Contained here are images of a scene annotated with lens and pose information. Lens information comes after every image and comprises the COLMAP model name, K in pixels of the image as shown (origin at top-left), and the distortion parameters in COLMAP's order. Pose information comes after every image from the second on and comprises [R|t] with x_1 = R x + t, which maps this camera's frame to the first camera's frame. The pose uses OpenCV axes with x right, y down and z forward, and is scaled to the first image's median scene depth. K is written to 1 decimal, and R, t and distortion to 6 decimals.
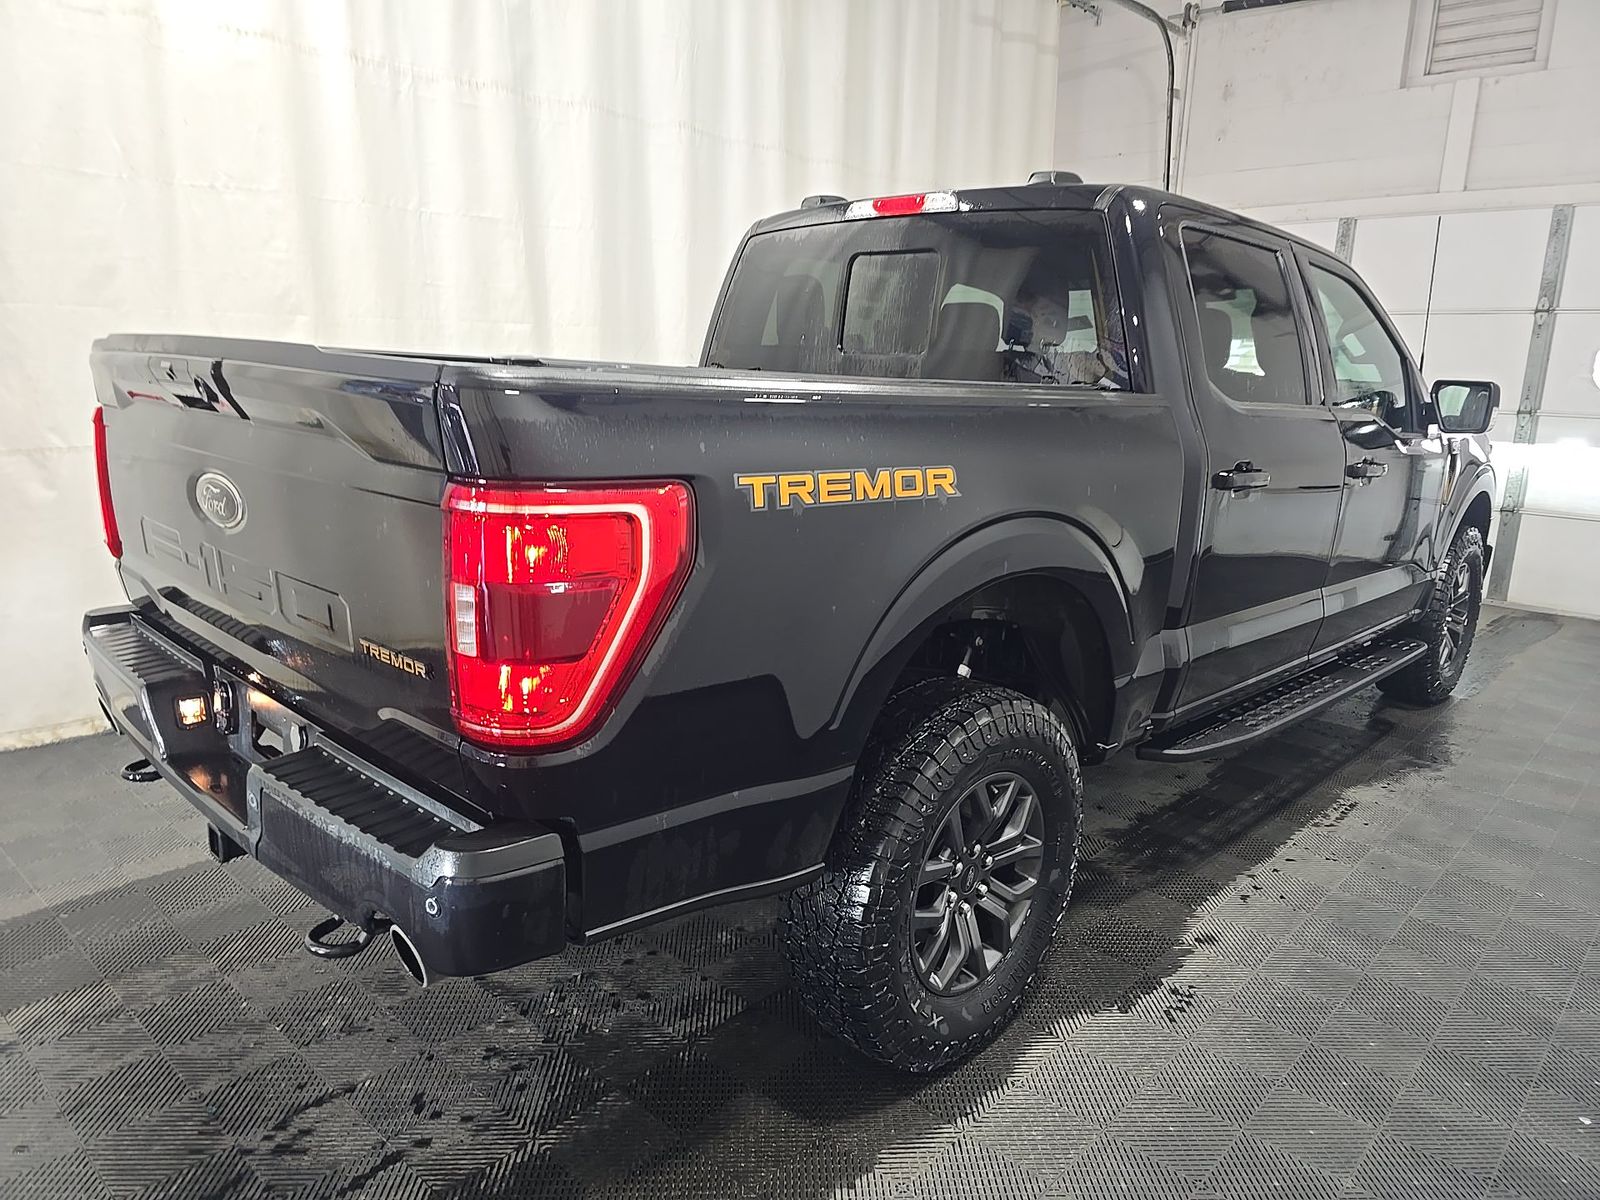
lens RADIAL K [[1071.1, 0, 800.0], [0, 1071.1, 600.0], [0, 0, 1]] dist [-0.003551, -0.002333]
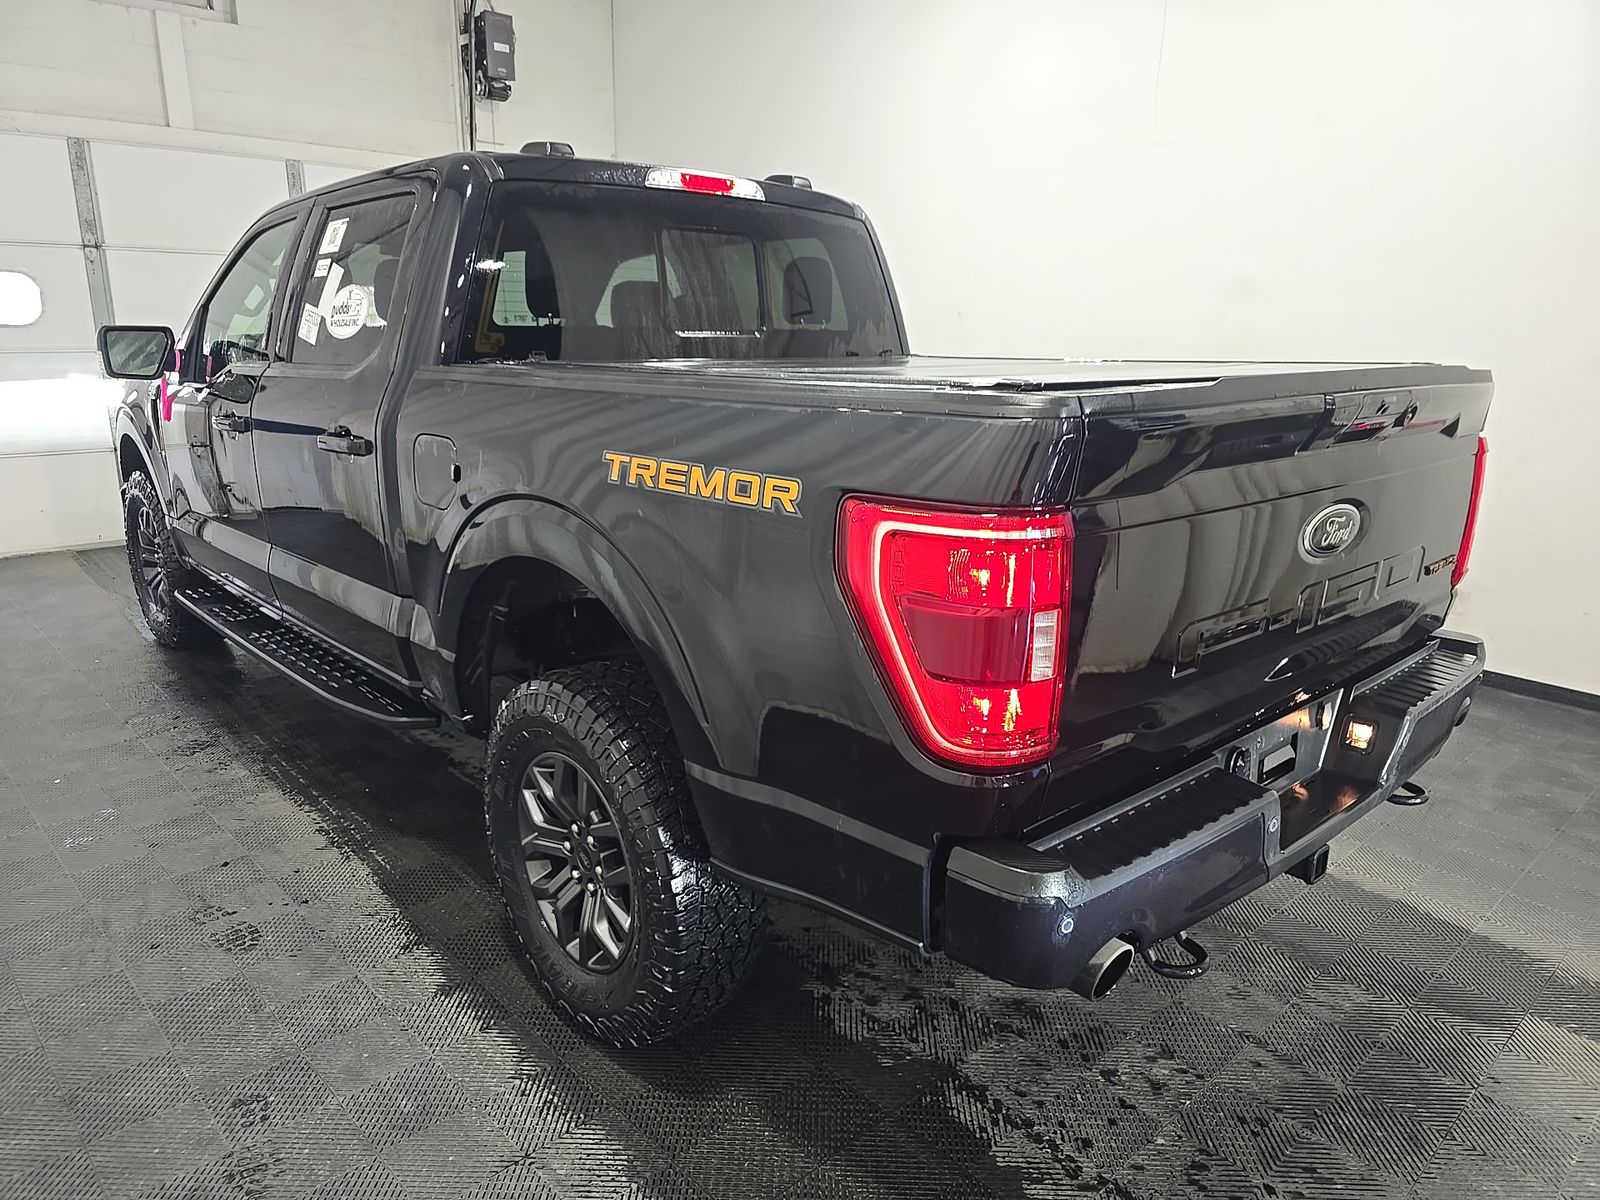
lens RADIAL K [[1071.1, 0, 800.0], [0, 1071.1, 600.0], [0, 0, 1]] dist [-0.003551, -0.002333]
pose [[0.069155, -0.276365, 0.958561, -0.823680], [0.200039, 0.945188, 0.258078, -0.208767], [-0.977344, 0.173902, 0.120648, 0.741633]]
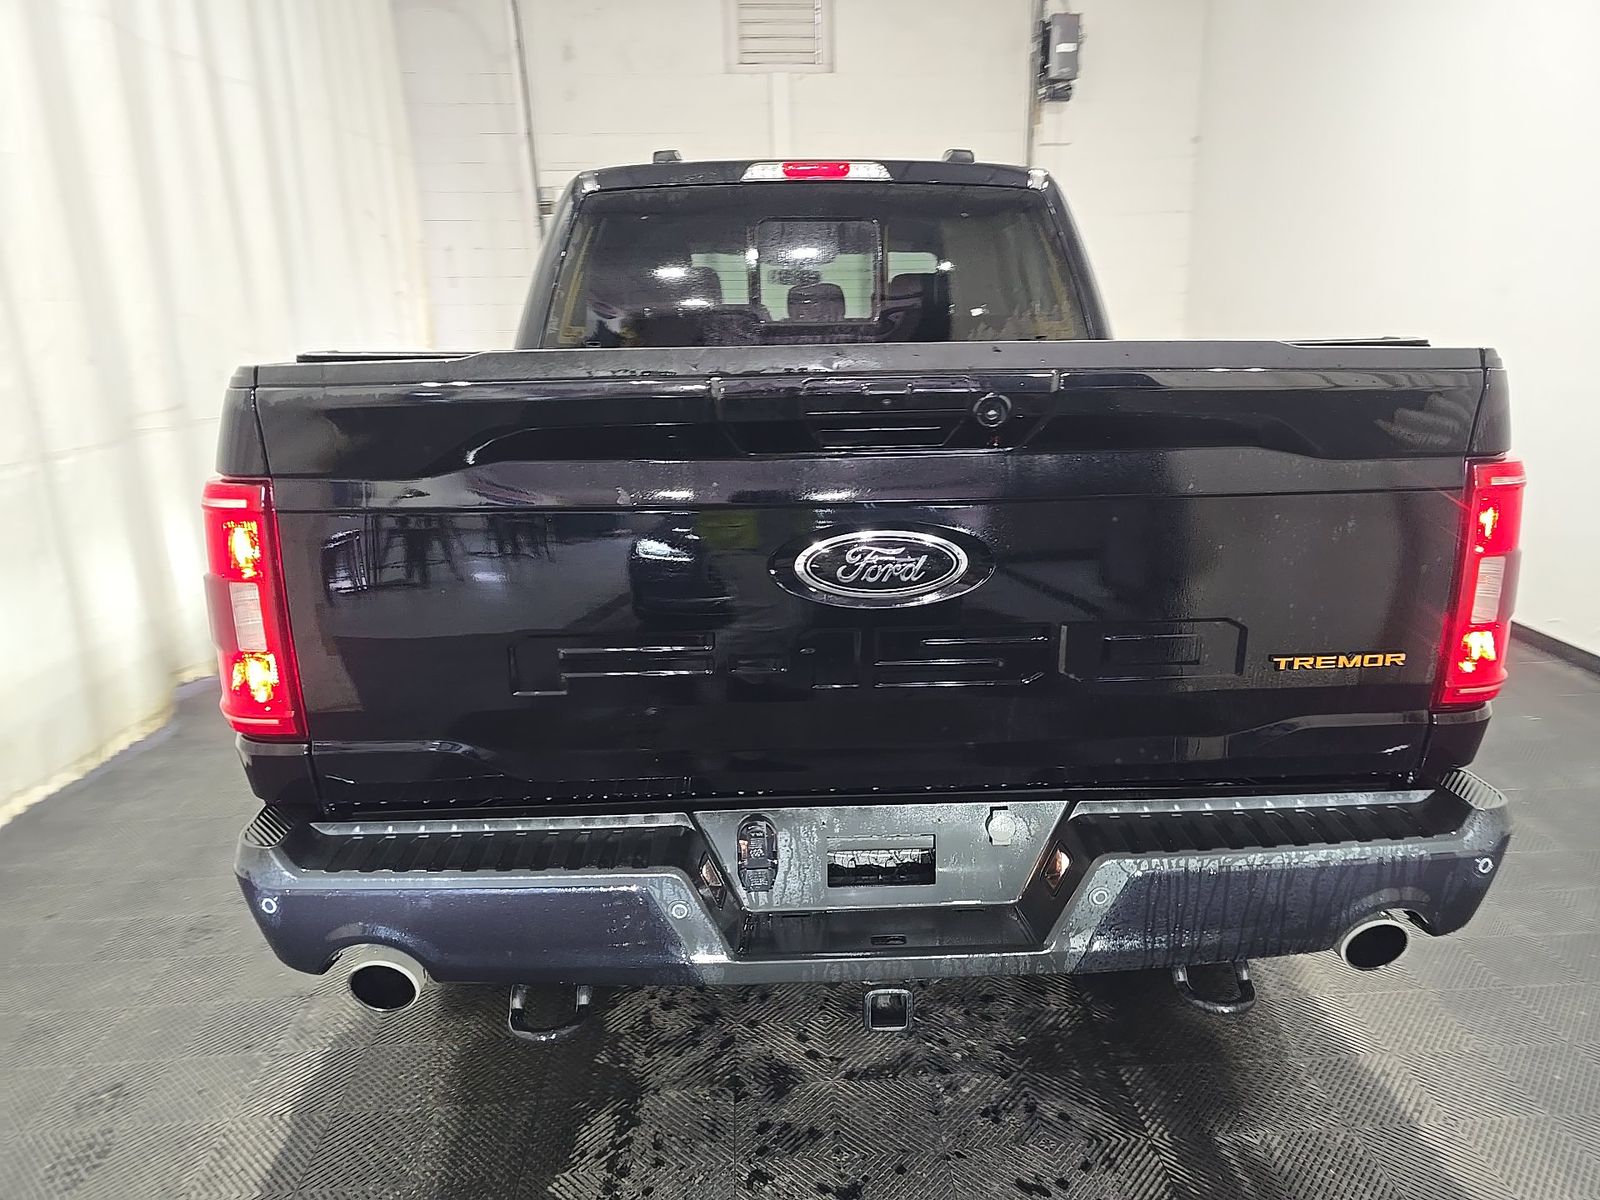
lens RADIAL K [[1066.7, 0, 857.9], [0, 1066.7, 600.5], [0, 0, 1]] dist [0.003067, 0.000756]
pose [[0.688759, -0.216941, 0.691771, -0.555775], [0.189208, 0.974900, 0.117346, -0.079622], [-0.699865, 0.050066, 0.712518, 0.255594]]
